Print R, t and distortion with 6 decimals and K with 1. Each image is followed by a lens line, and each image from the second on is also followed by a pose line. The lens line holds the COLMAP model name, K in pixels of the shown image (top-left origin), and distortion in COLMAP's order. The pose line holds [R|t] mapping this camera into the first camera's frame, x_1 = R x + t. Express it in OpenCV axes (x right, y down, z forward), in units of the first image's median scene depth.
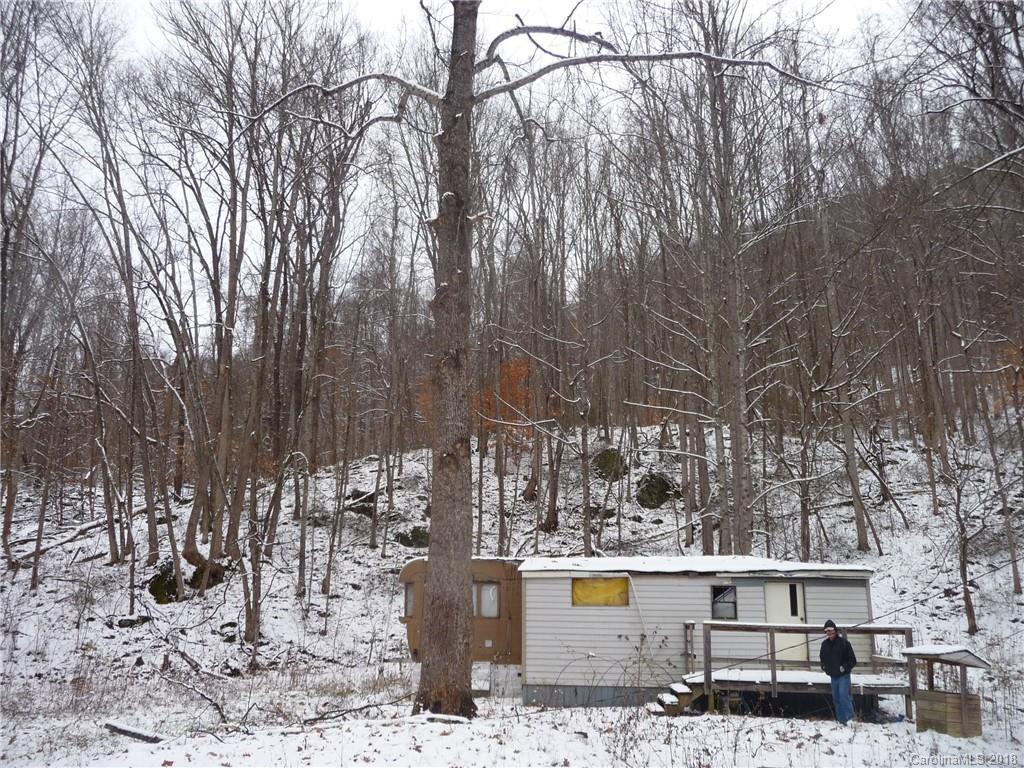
lens RADIAL K [[836.3, 0, 512.9], [0, 836.3, 382.2], [0, 0, 1]] dist [-0.034057, 0.010703]
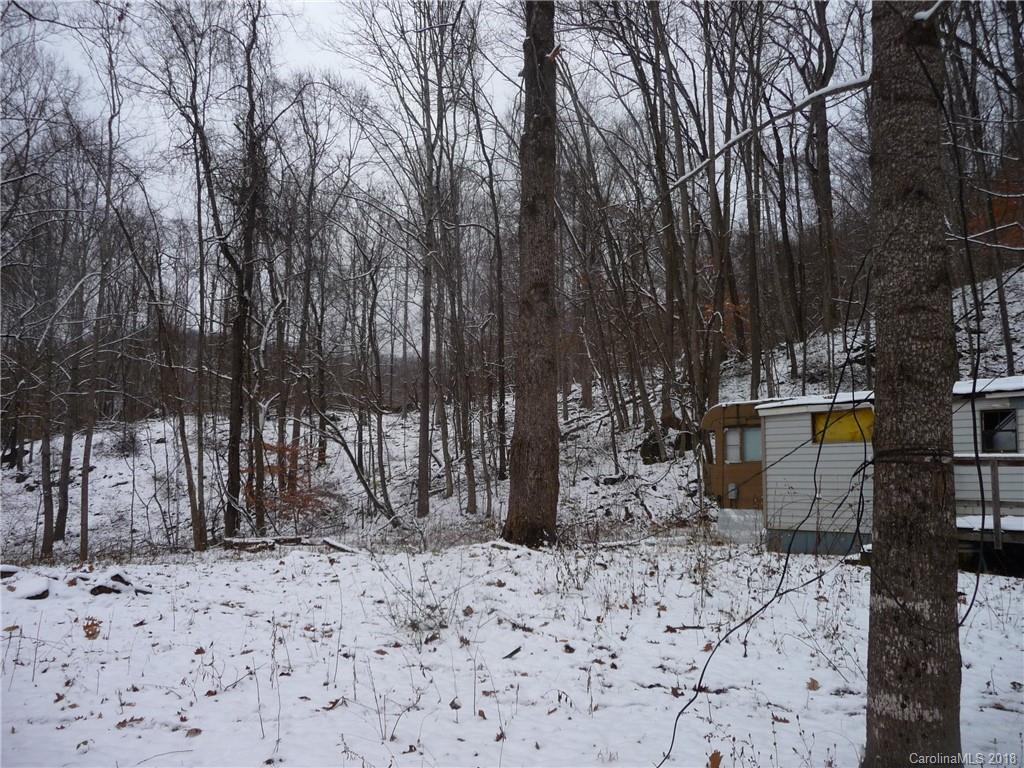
lens RADIAL K [[836.3, 0, 513.1], [0, 836.3, 386.9], [0, 0, 1]] dist [-0.034057, 0.010703]
pose [[0.731297, -0.090111, -0.676081, 0.237313], [0.197362, 0.976786, 0.083291, 0.040354], [0.652881, -0.194343, 0.732105, 0.089458]]
